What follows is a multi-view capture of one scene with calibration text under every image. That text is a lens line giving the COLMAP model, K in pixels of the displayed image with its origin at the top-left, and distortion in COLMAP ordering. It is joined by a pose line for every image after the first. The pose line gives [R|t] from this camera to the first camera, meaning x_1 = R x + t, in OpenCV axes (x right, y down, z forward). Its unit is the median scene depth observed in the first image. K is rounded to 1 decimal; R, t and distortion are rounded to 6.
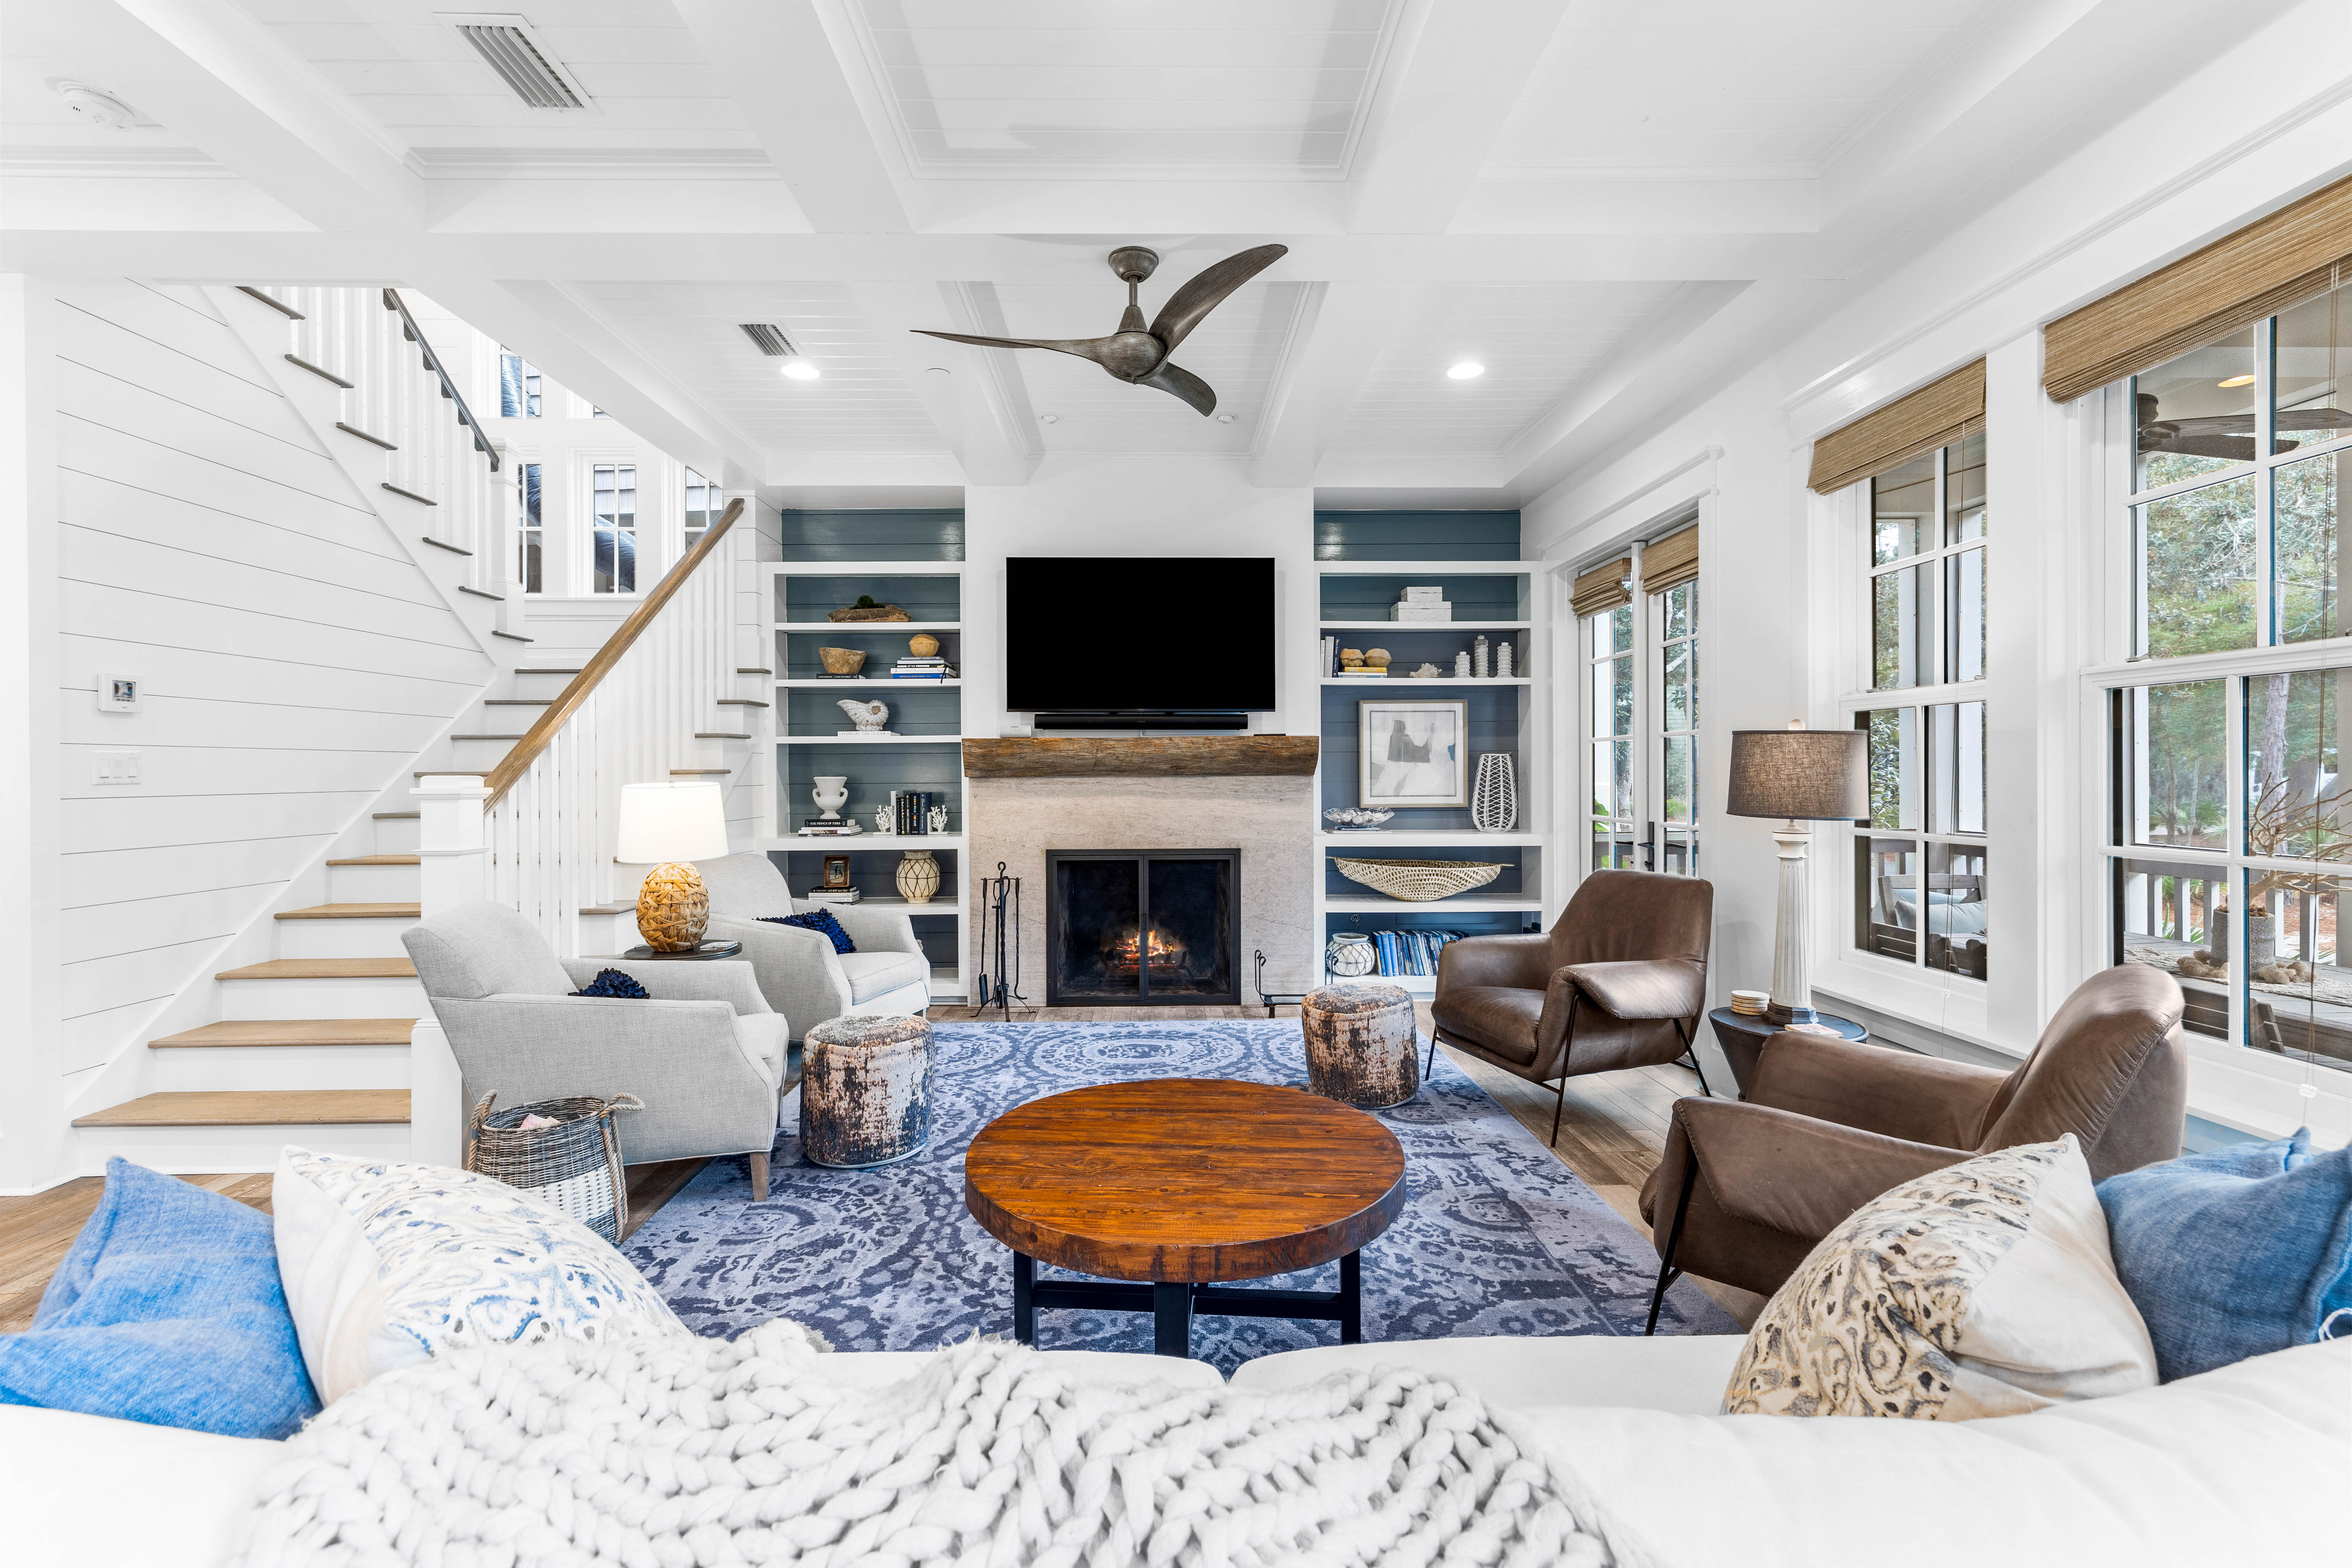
lens RADIAL K [[1007.4, 0, 1167.4], [0, 1007.4, 776.3], [0, 0, 1]] dist [0.000802, 0.002472]
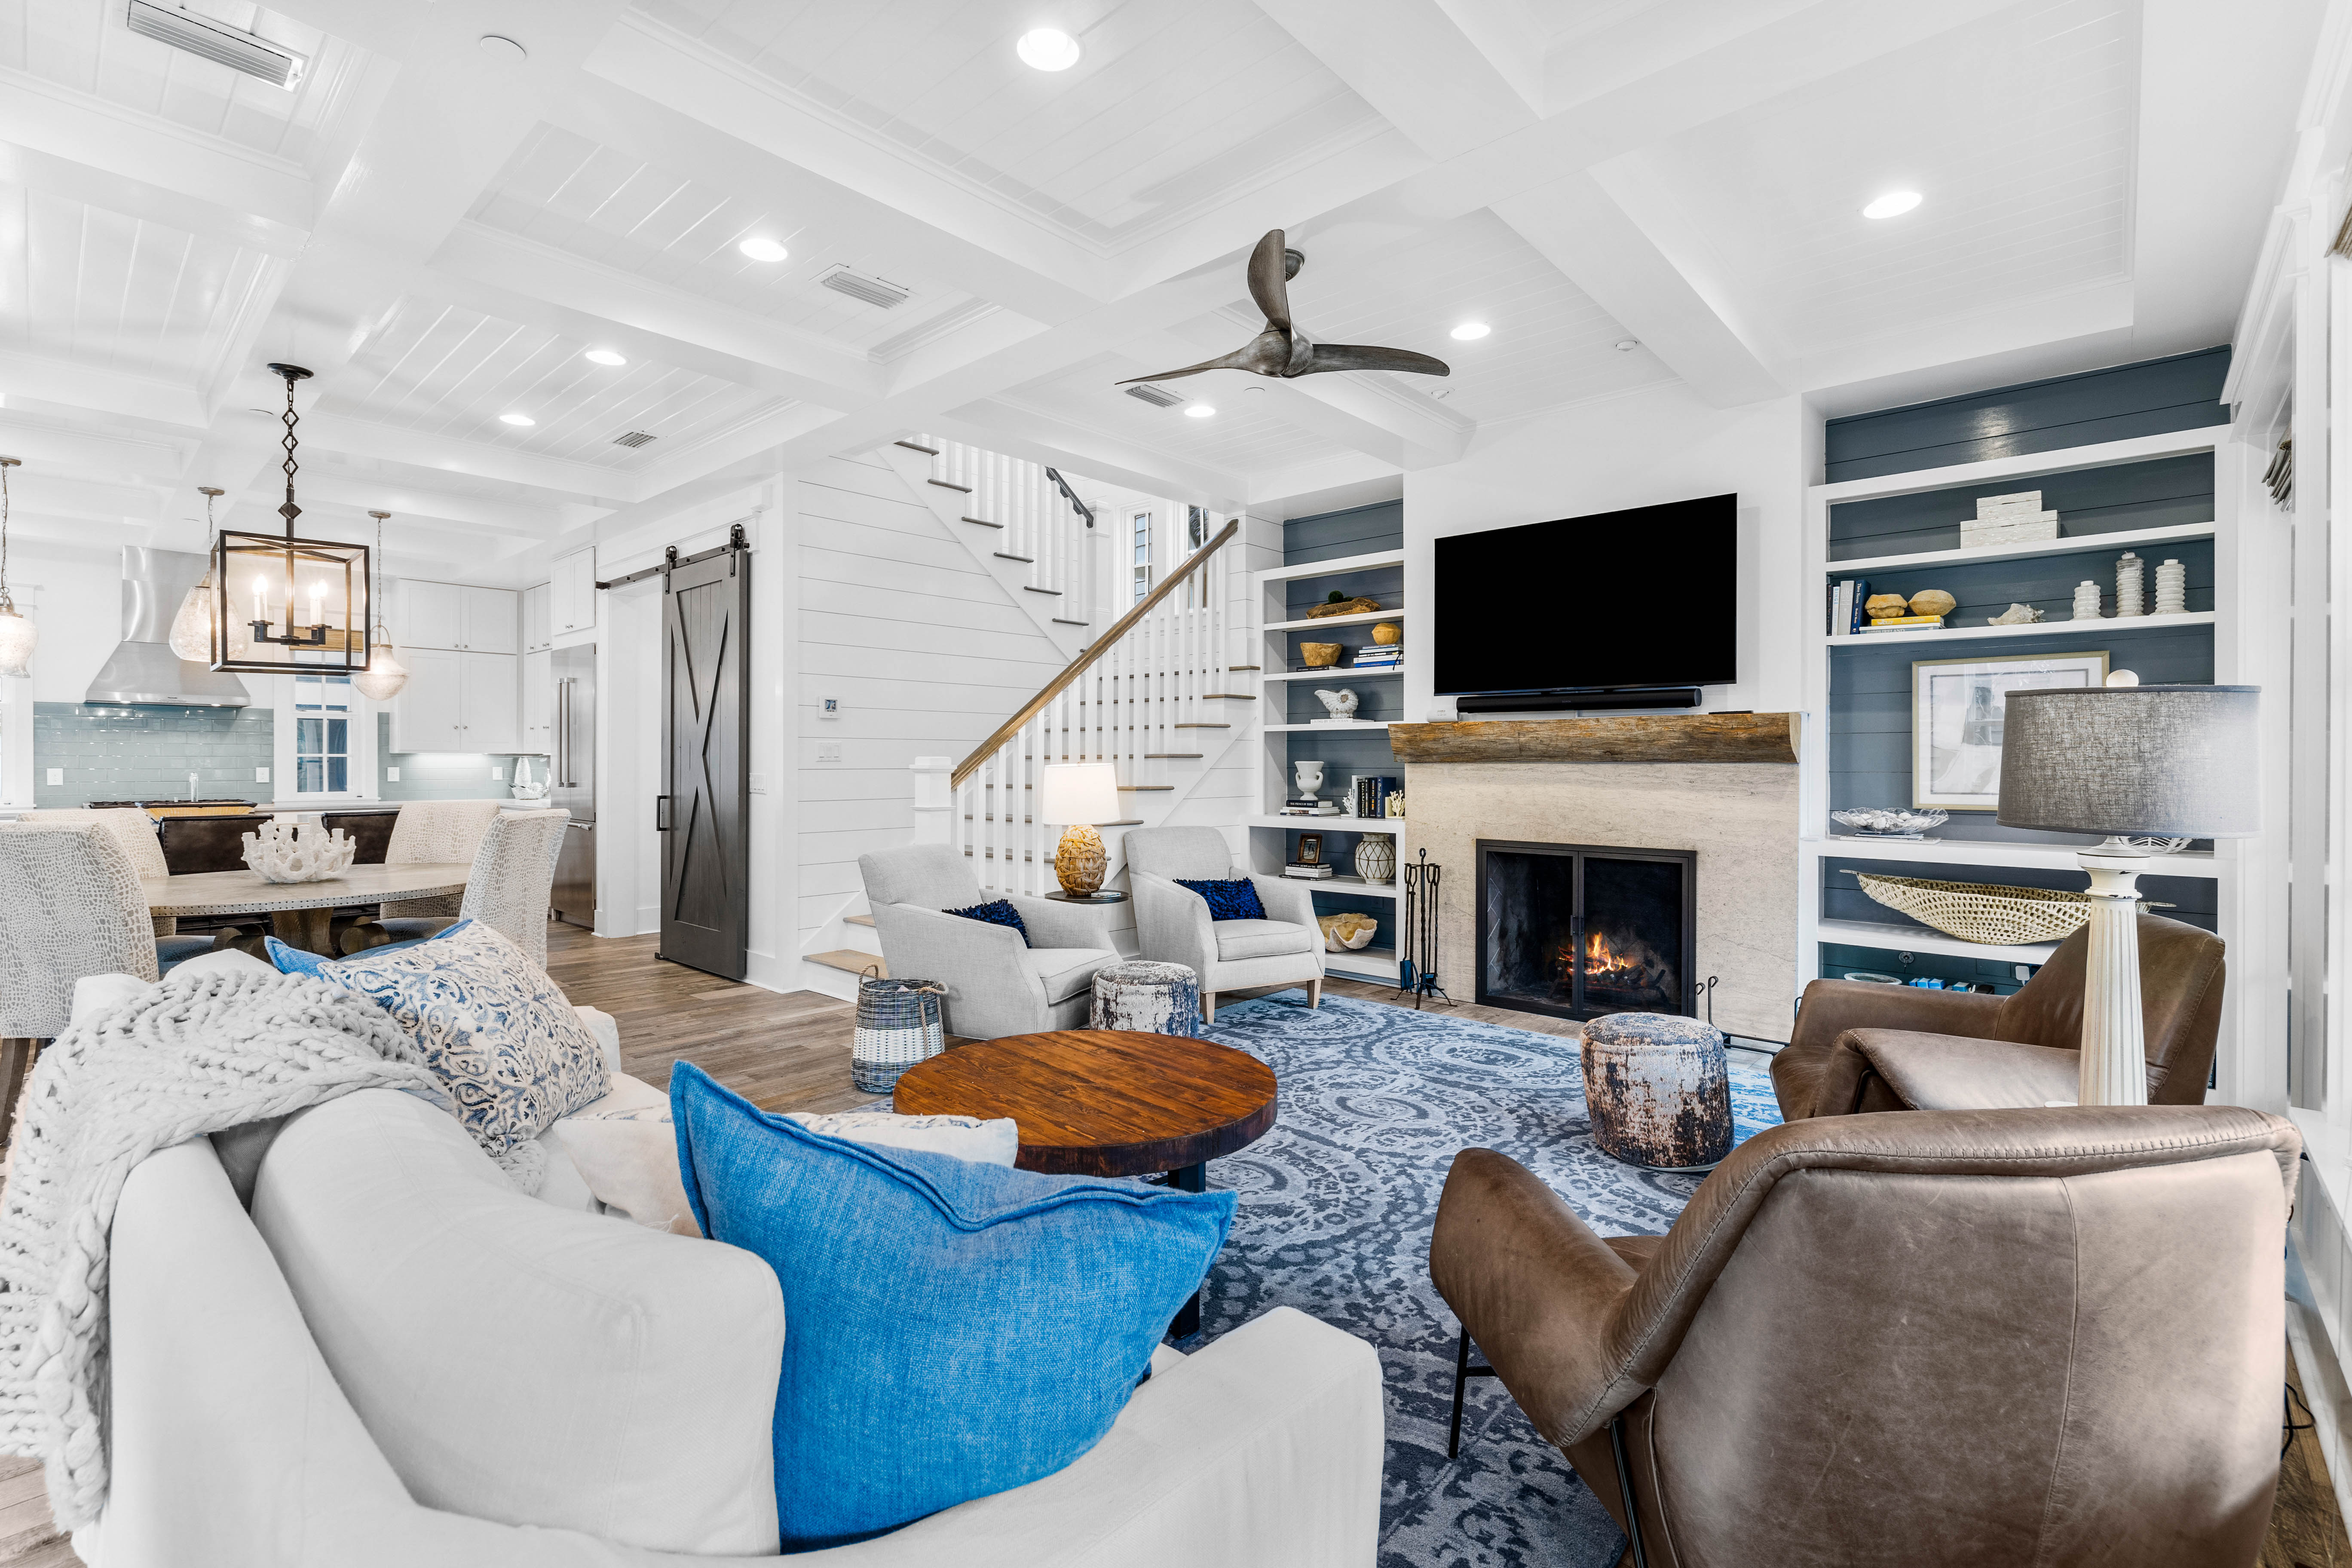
lens RADIAL K [[1051.0, 0, 1168.6], [0, 1051.0, 764.8], [0, 0, 1]] dist [-0.005959, 0.001248]
pose [[0.725761, 0.008516, -0.687895, 0.352293], [-0.008845, 0.999956, 0.003048, 0.002186], [0.687891, 0.003873, 0.725804, 0.077335]]
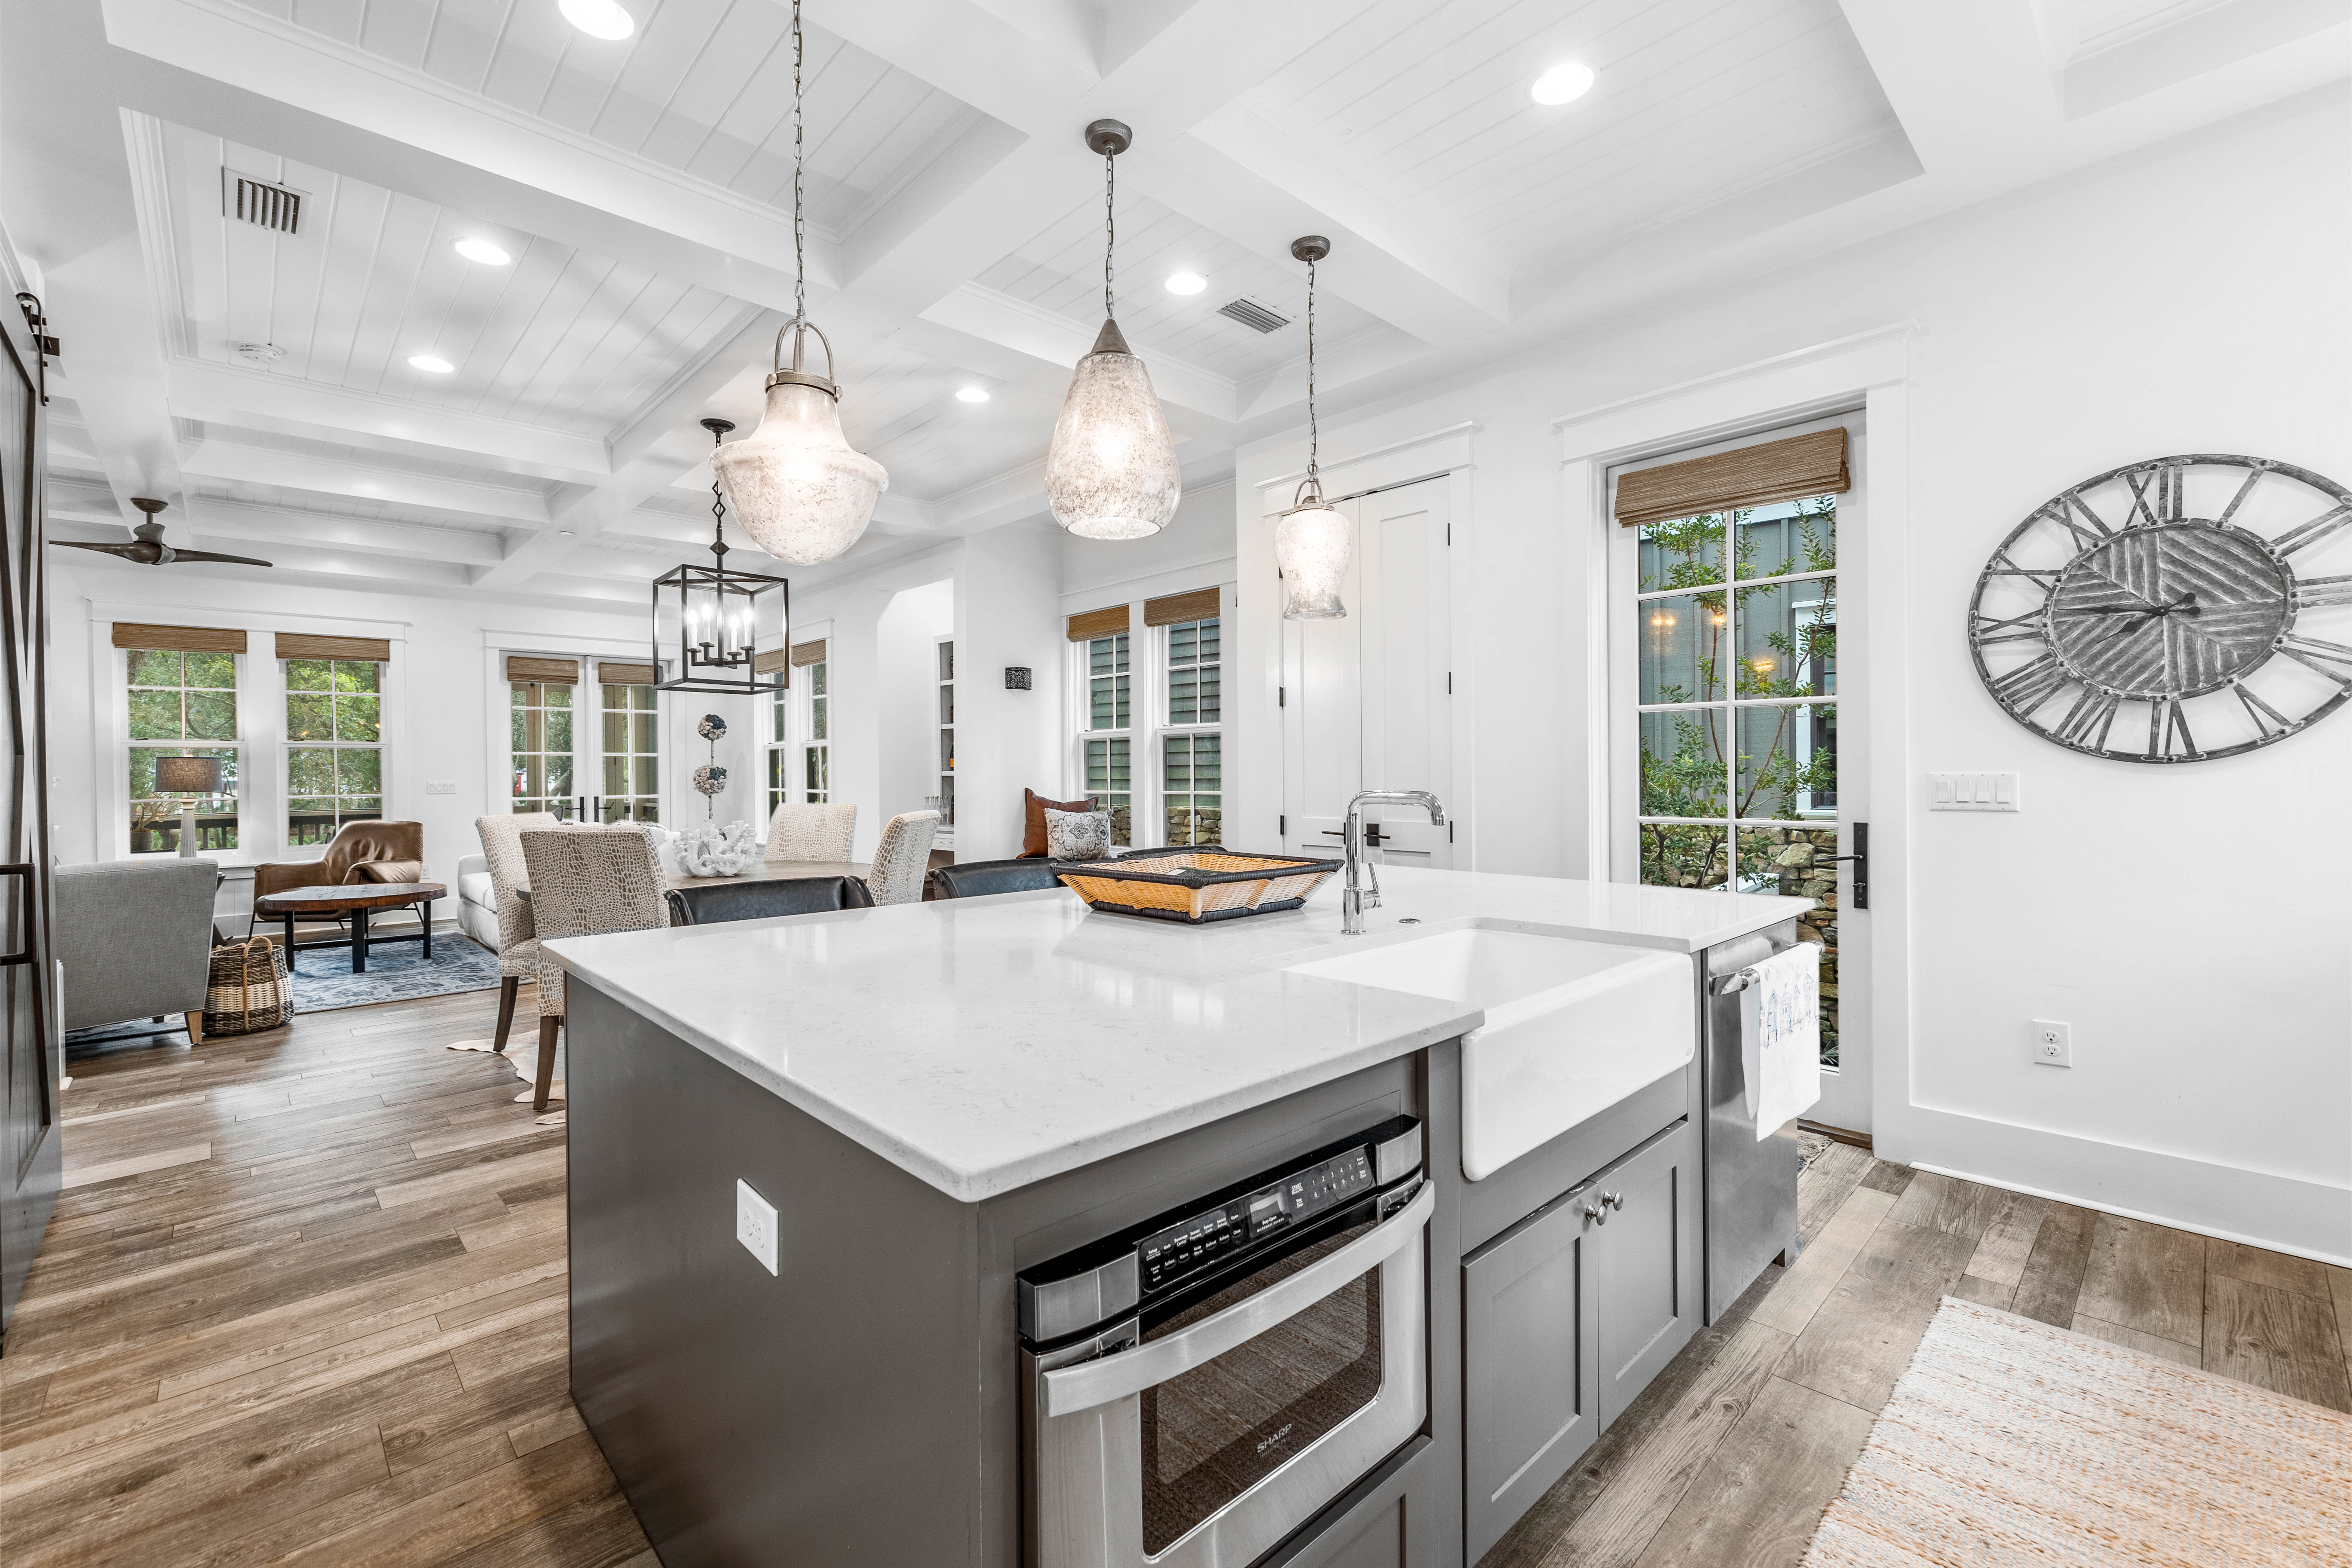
lens RADIAL K [[1007.4, 0, 1167.8], [0, 1007.4, 772.9], [0, 0, 1]] dist [0.000802, 0.002472]
pose [[-0.669970, 0.011740, 0.742295, -1.520554], [0.018657, 0.999825, 0.001026, 0.018984], [-0.742154, 0.014536, -0.670072, 0.477570]]
